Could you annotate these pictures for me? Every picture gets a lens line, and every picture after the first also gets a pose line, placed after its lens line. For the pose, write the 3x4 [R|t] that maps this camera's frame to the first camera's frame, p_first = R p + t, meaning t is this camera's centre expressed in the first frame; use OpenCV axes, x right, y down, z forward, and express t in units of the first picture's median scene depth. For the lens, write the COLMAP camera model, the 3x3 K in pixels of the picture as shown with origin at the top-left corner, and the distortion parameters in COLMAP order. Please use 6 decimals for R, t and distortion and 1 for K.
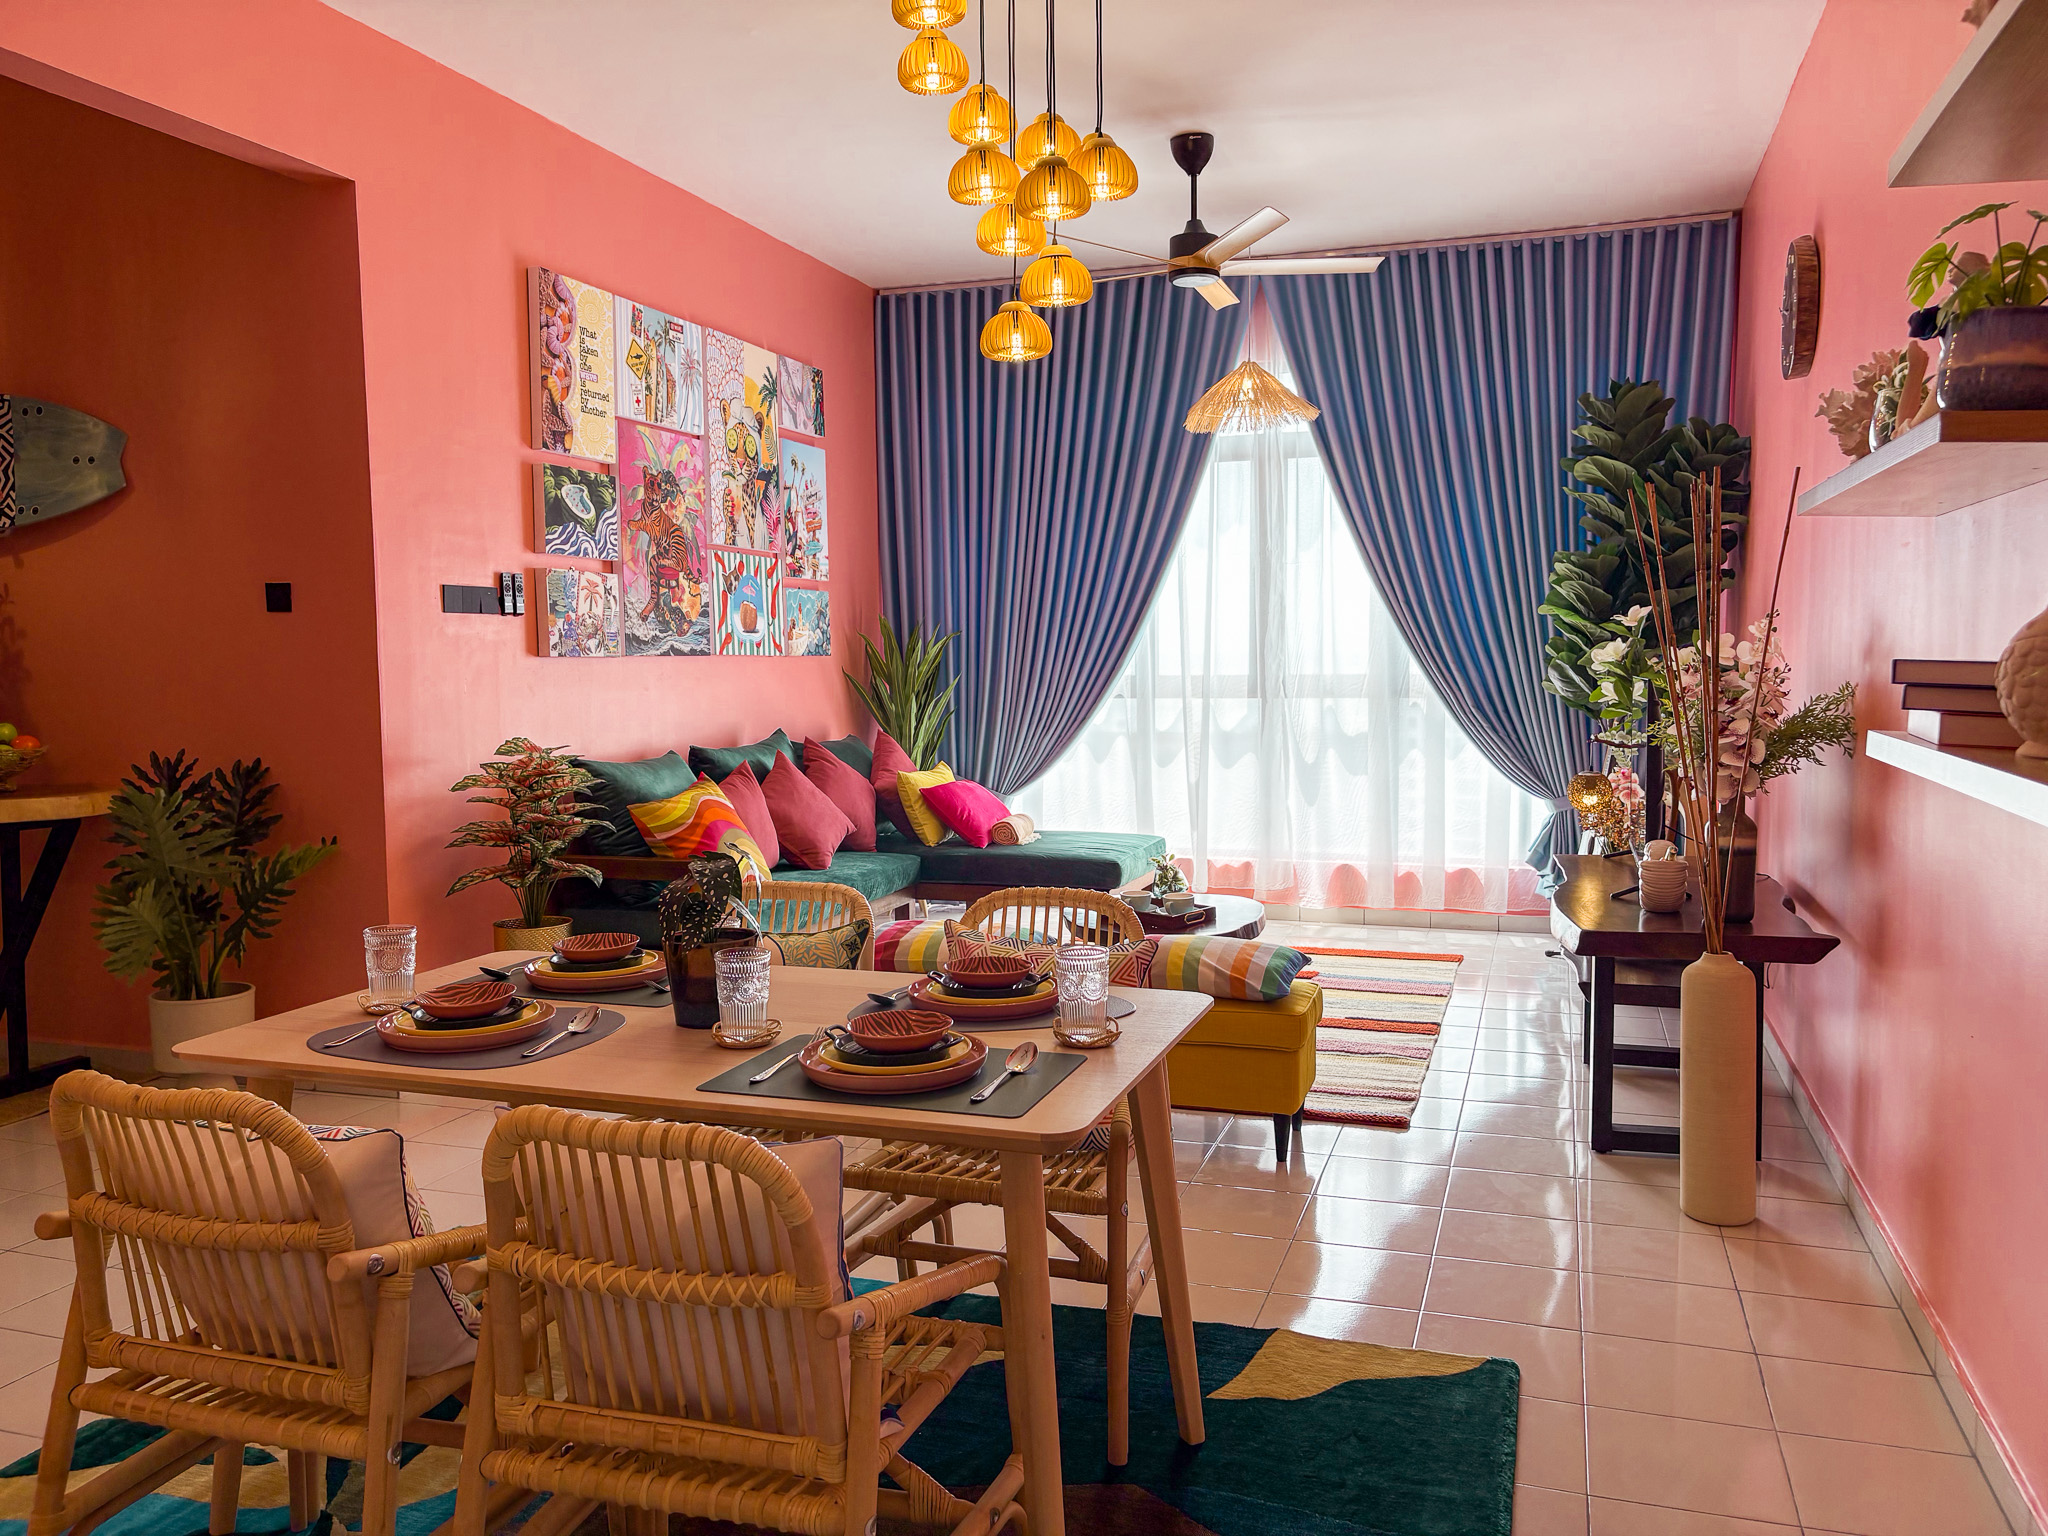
lens RADIAL K [[1556.3, 0, 1031.9], [0, 1556.3, 775.2], [0, 0, 1]] dist [0.030686, -0.004868]
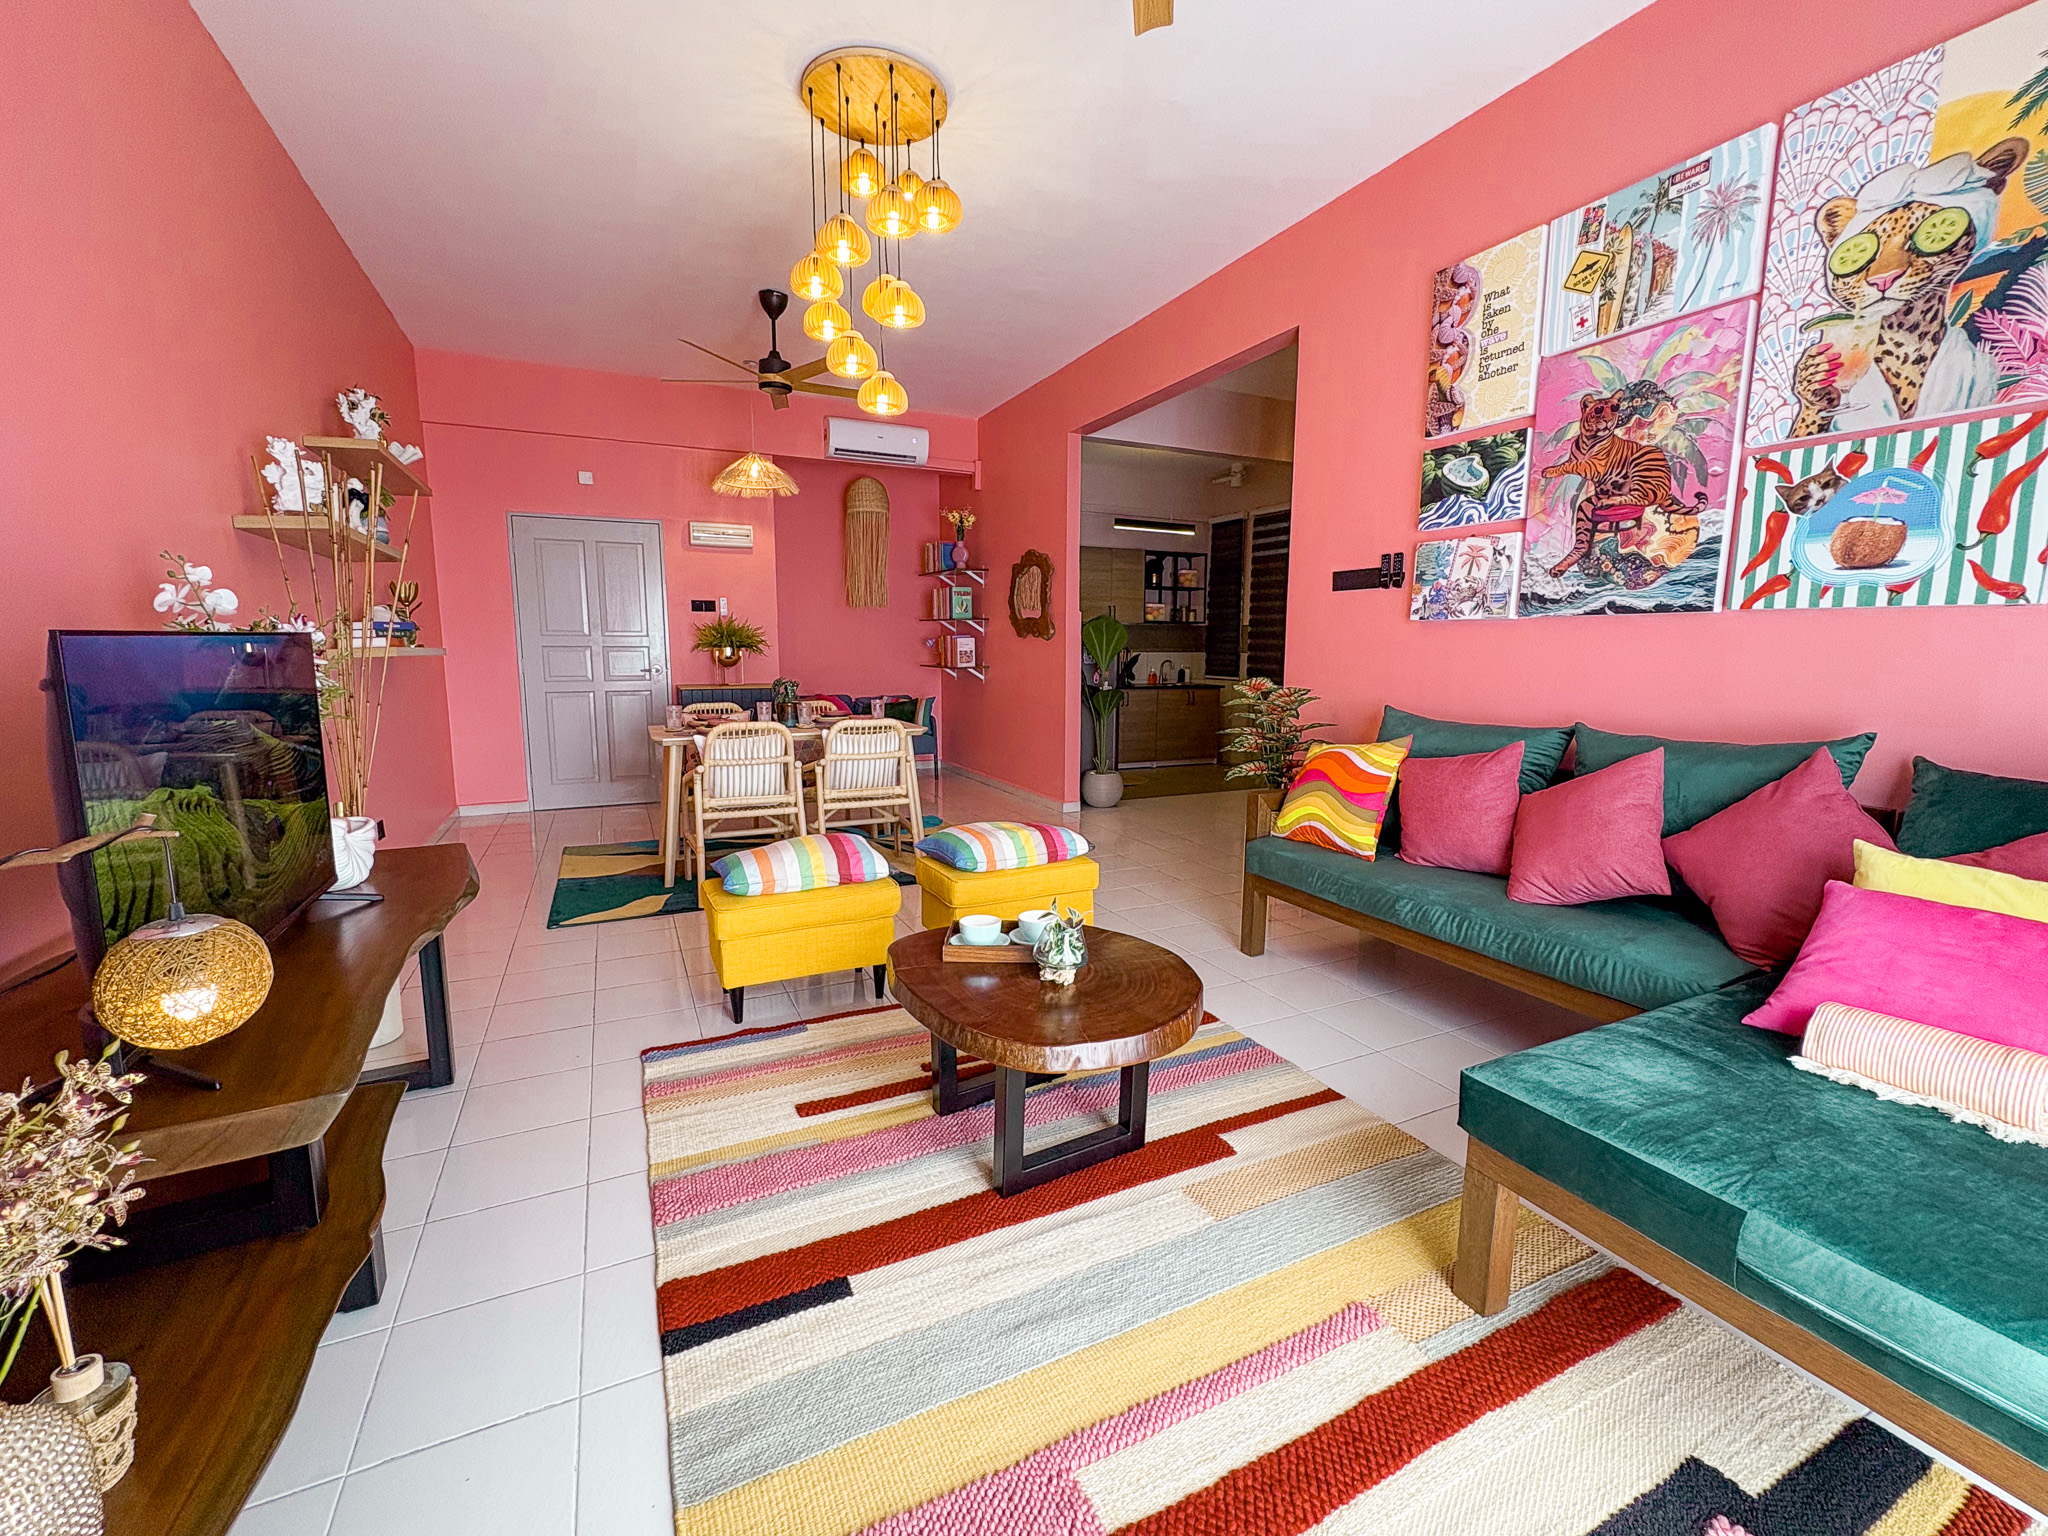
lens RADIAL K [[856.0, 0, 1016.1], [0, 856.0, 771.1], [0, 0, 1]] dist [0.002408, 0.000152]
pose [[-0.711947, 0.110658, -0.693459, 0.338499], [-0.049530, 0.977134, 0.206776, -0.077287], [0.700484, 0.181561, -0.690187, 1.162706]]
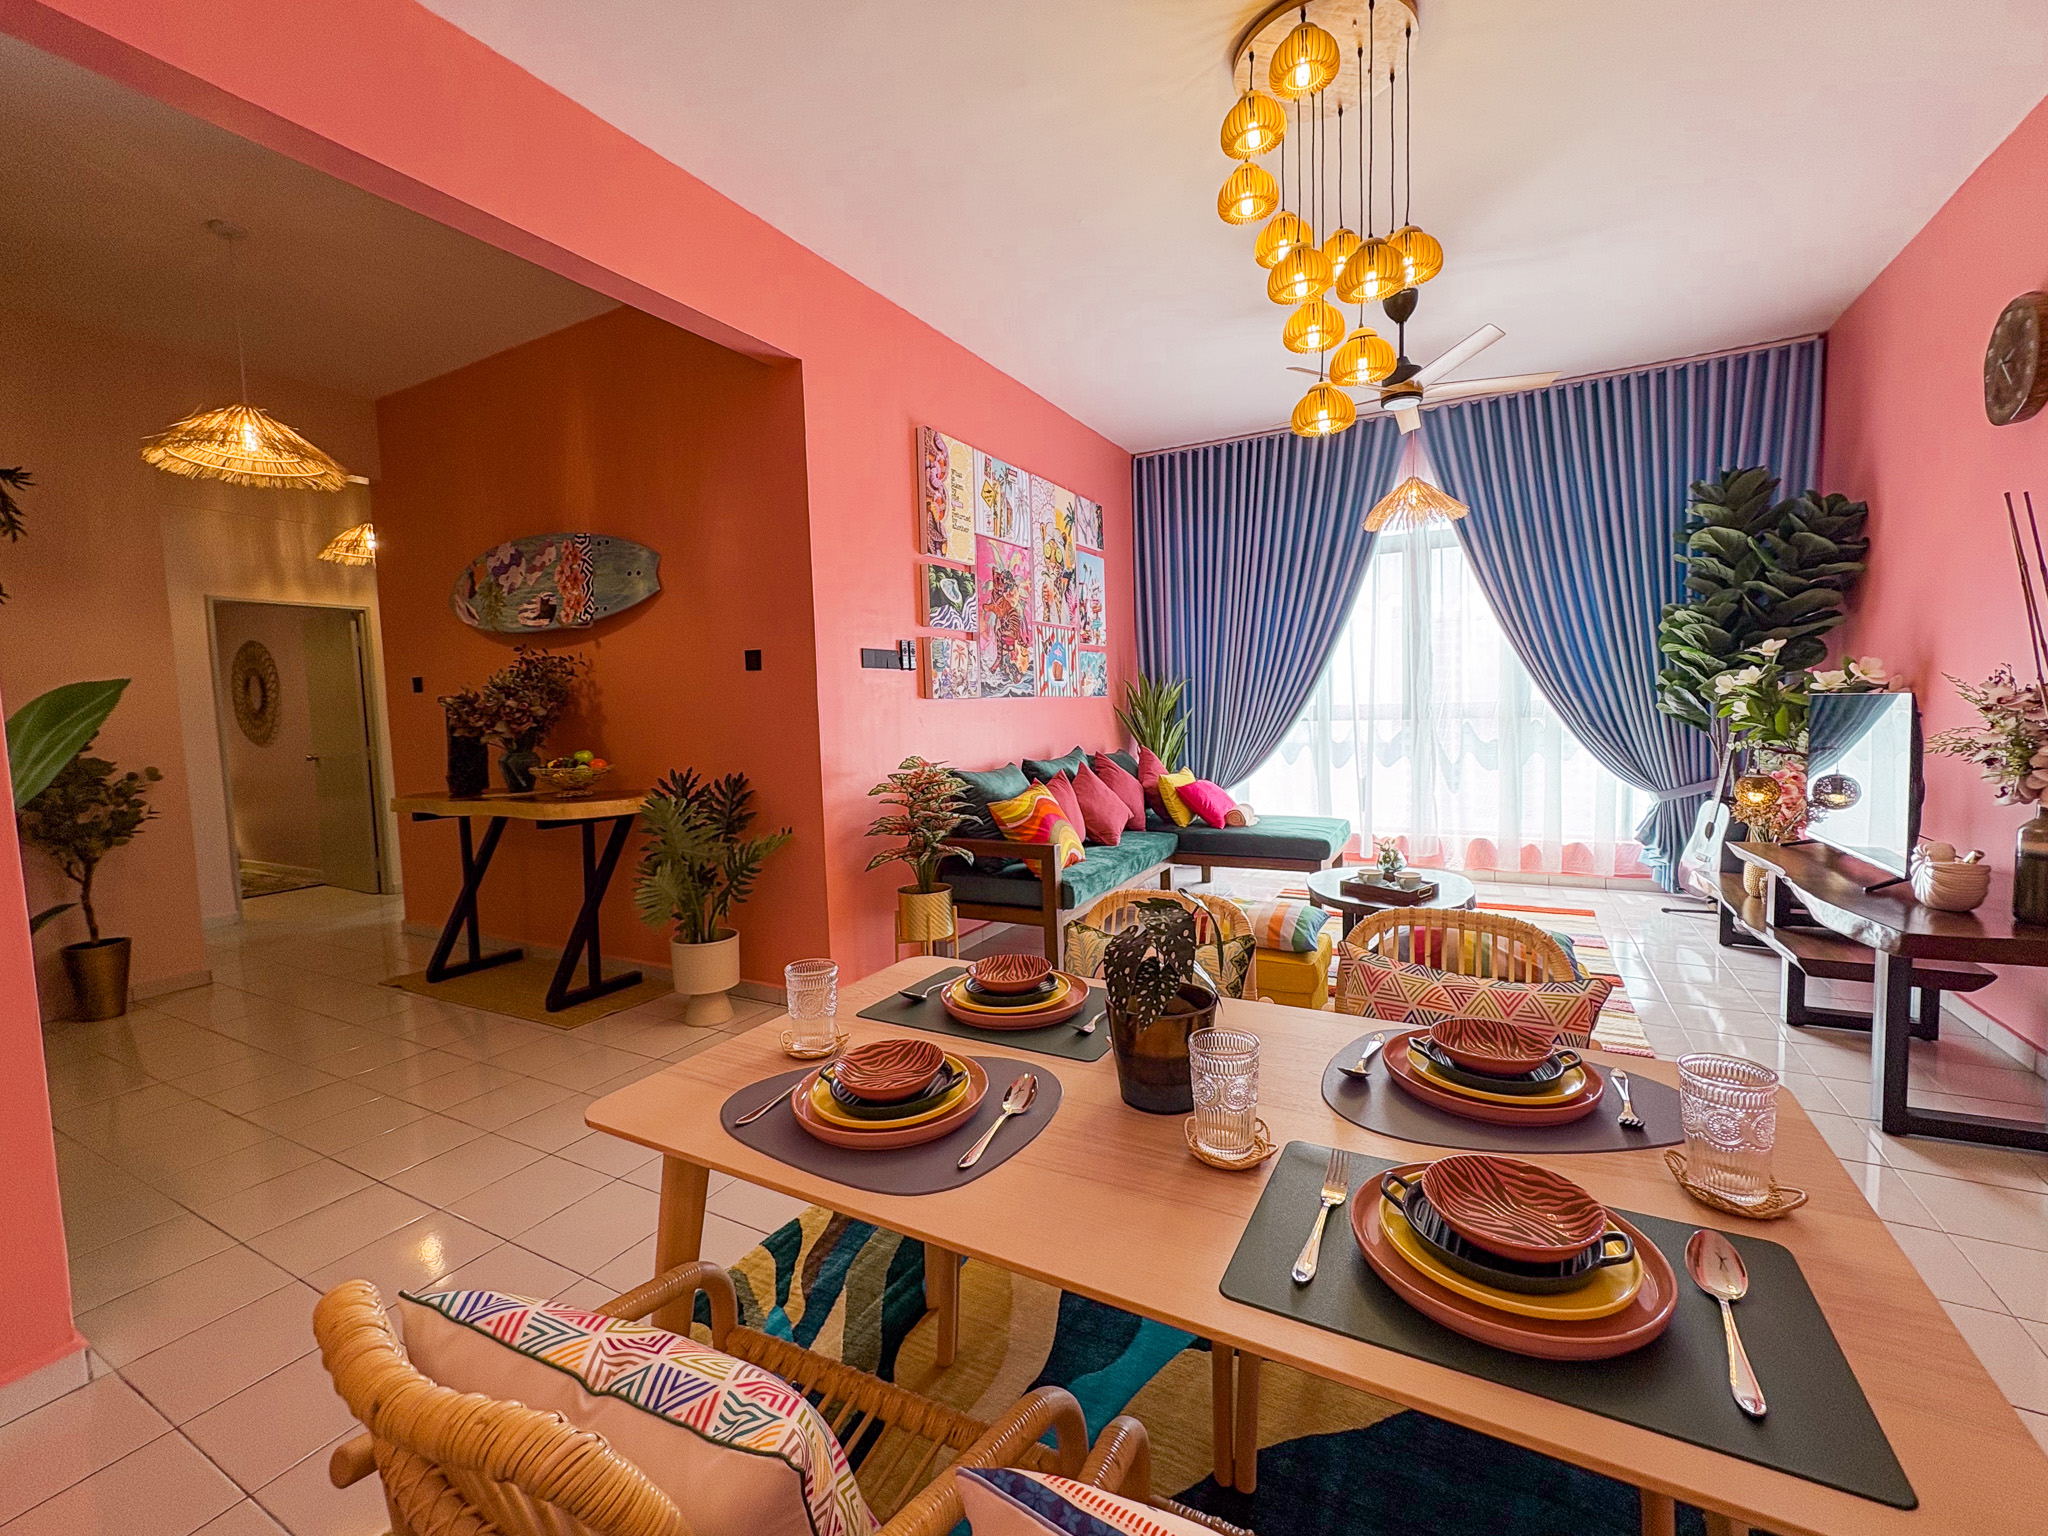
lens RADIAL K [[856.0, 0, 1021.4], [0, 856.0, 762.3], [0, 0, 1]] dist [0.002408, 0.000152]
pose [[0.984377, -0.009253, -0.175832, -0.085092], [0.007940, 0.999935, -0.008168, -0.009881], [0.175897, 0.006644, 0.984386, 0.225311]]
